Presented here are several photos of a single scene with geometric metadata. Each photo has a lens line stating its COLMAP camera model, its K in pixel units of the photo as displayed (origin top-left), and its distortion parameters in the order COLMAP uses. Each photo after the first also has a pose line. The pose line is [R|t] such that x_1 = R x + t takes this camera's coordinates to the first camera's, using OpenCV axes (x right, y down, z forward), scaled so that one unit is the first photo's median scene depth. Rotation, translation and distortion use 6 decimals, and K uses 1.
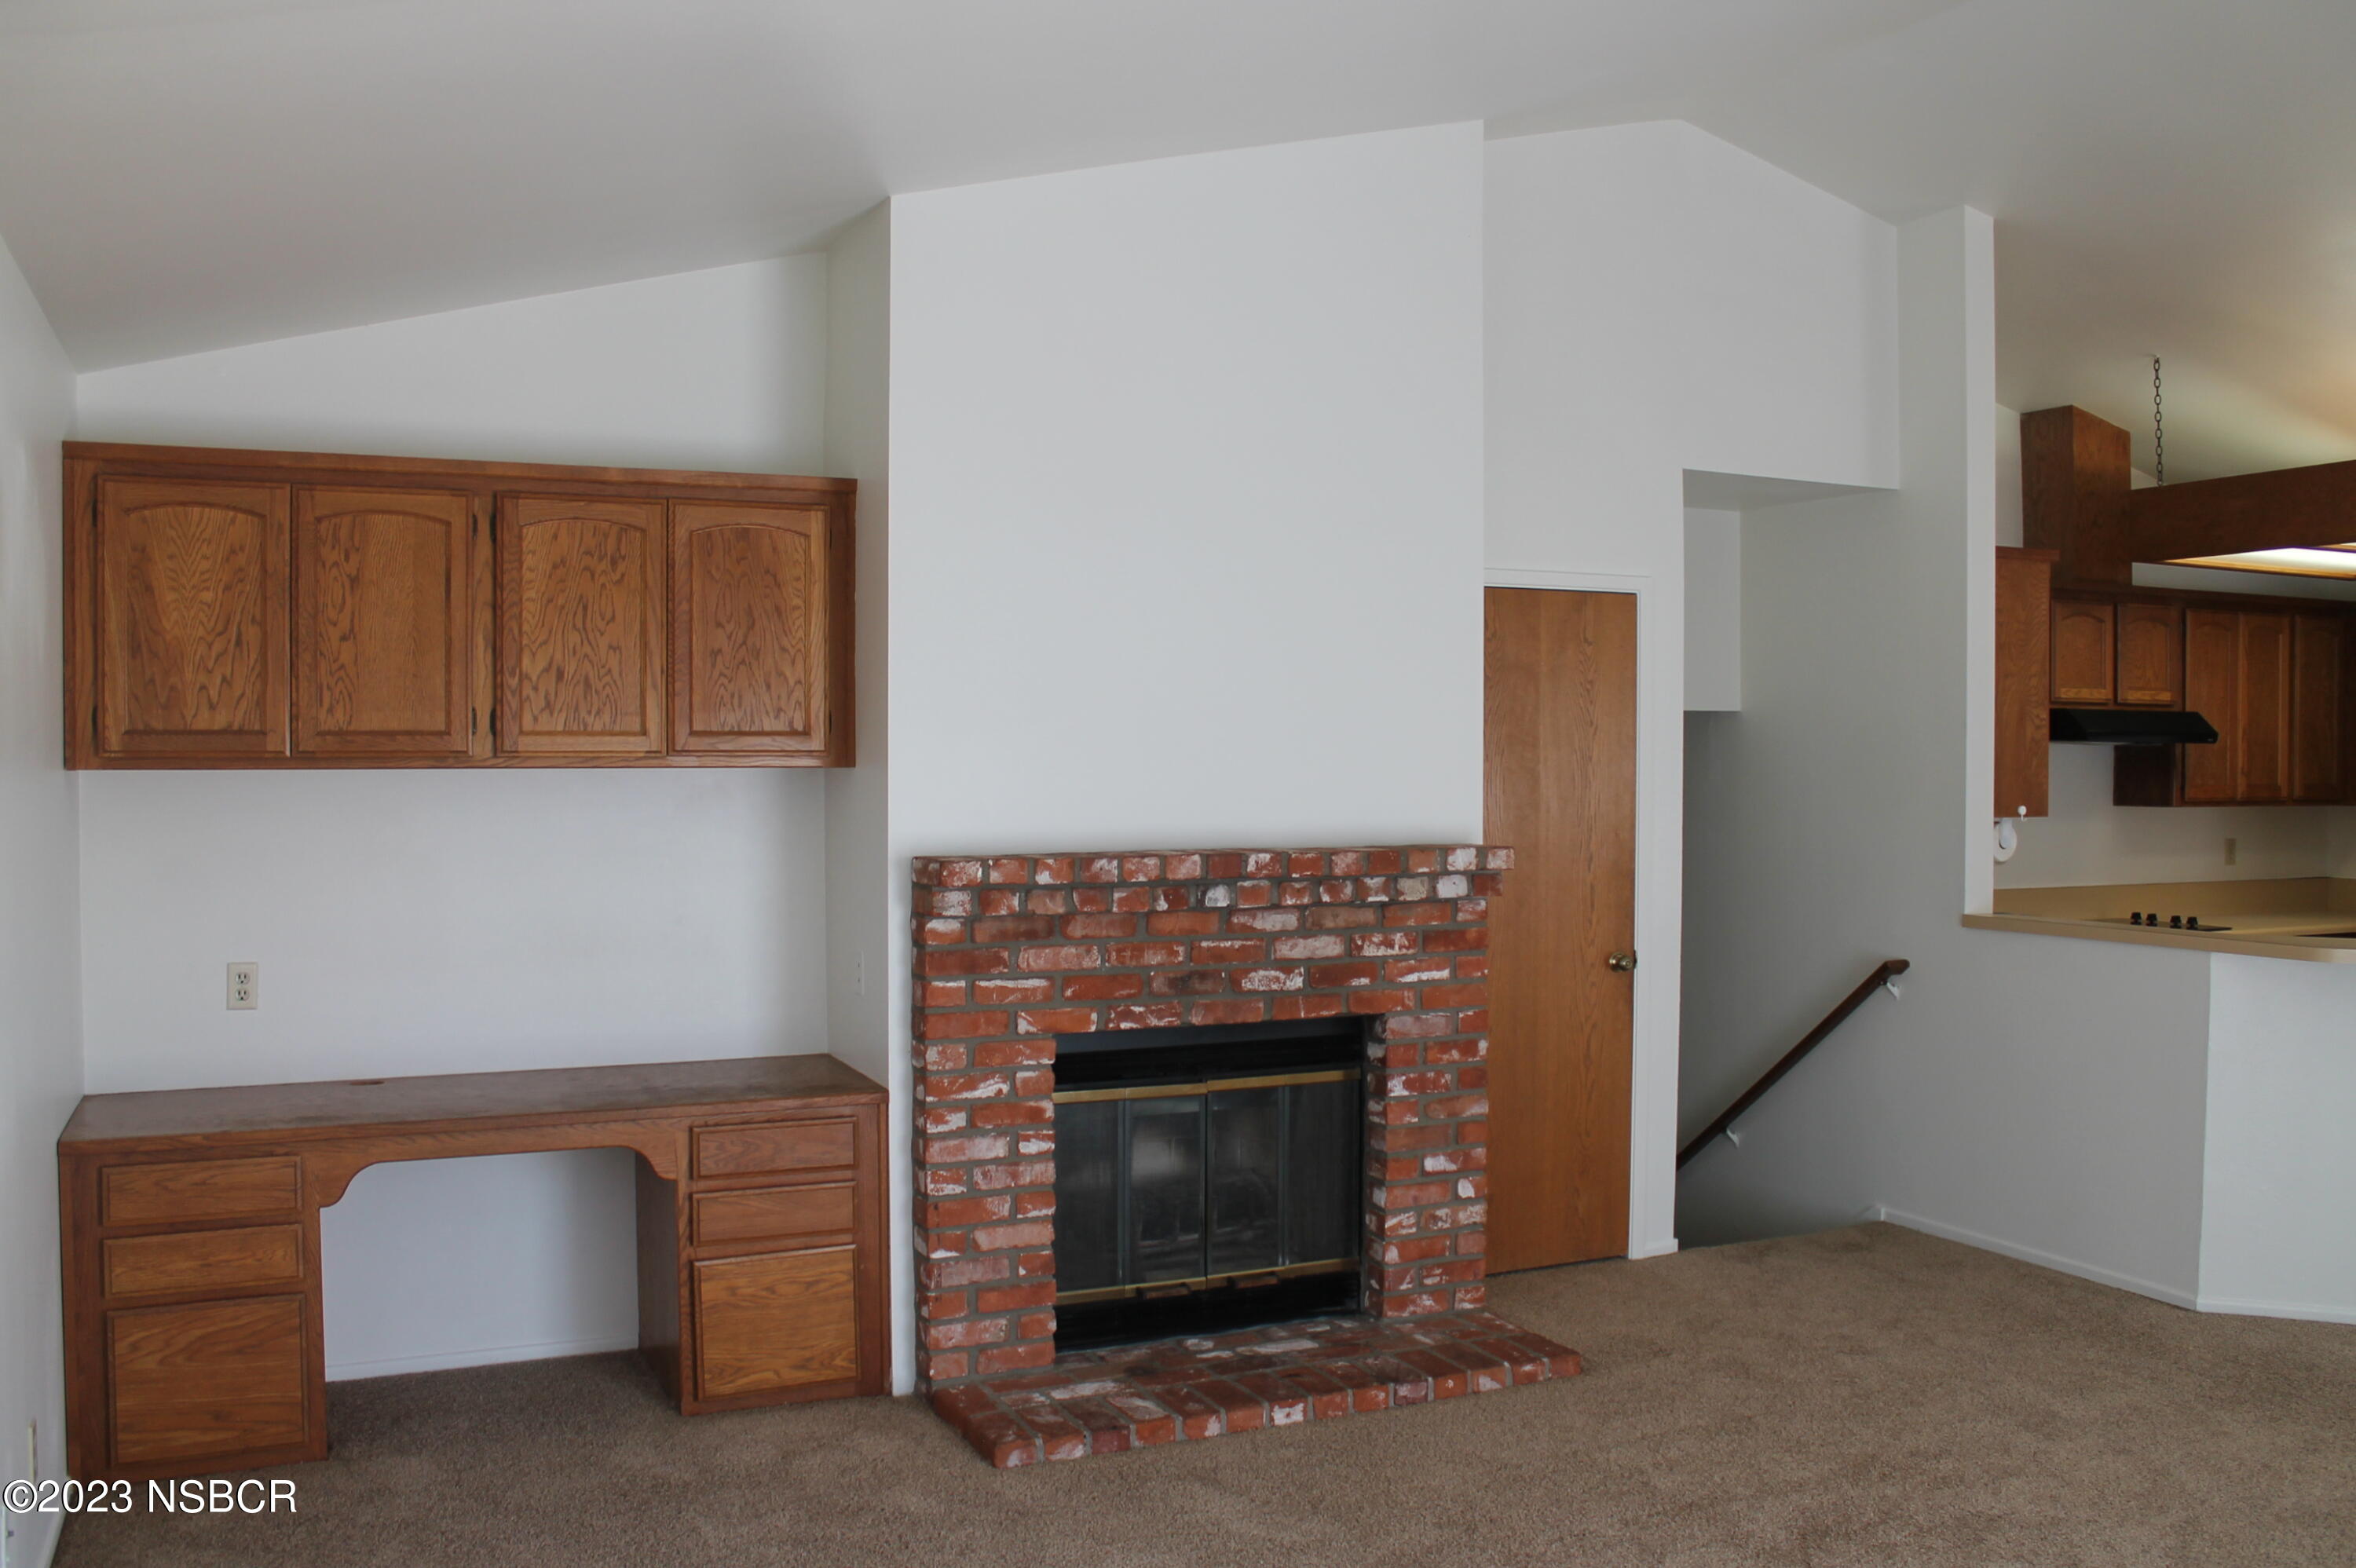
lens RADIAL K [[1987.3, 0, 1178.0], [0, 1987.3, 784.0], [0, 0, 1]] dist [-0.160614, 0.125620]
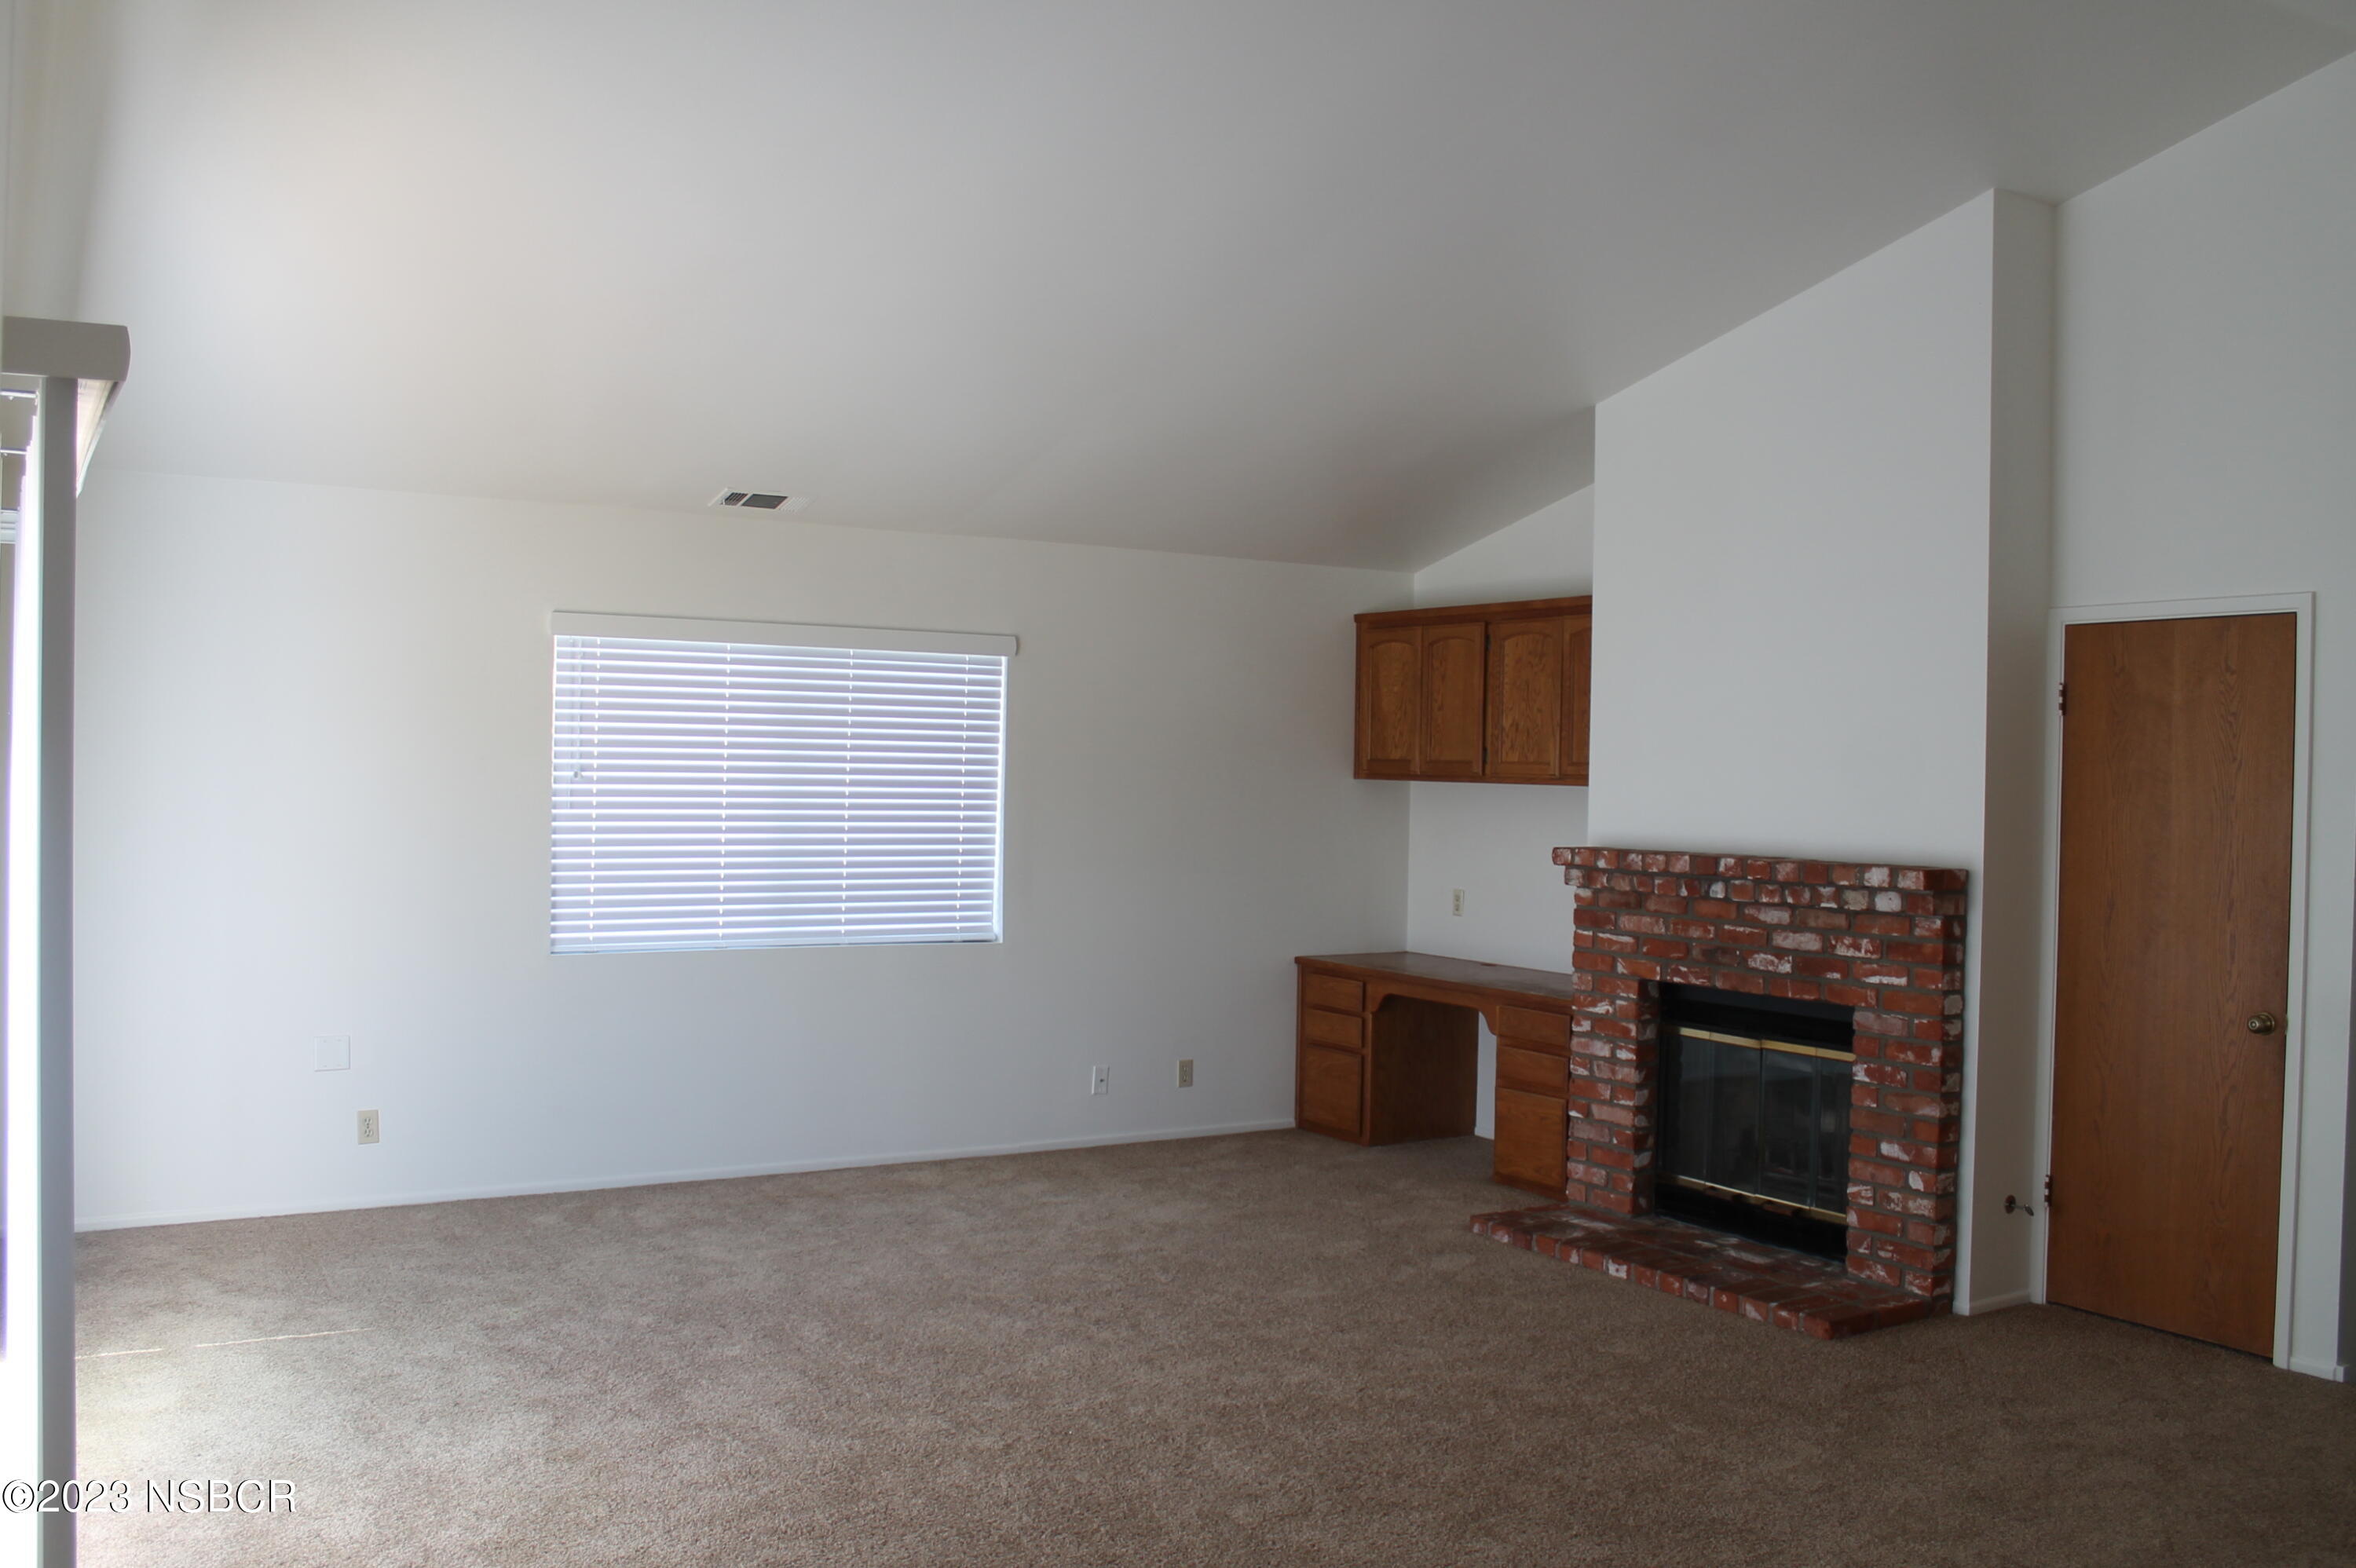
lens RADIAL K [[1987.3, 0, 1178.0], [0, 1987.3, 784.0], [0, 0, 1]] dist [-0.160614, 0.125620]
pose [[0.126628, 0.011664, -0.991882, 1.229766], [-0.034239, 0.999386, 0.007381, -0.009941], [0.991359, 0.033026, 0.126950, 0.474122]]
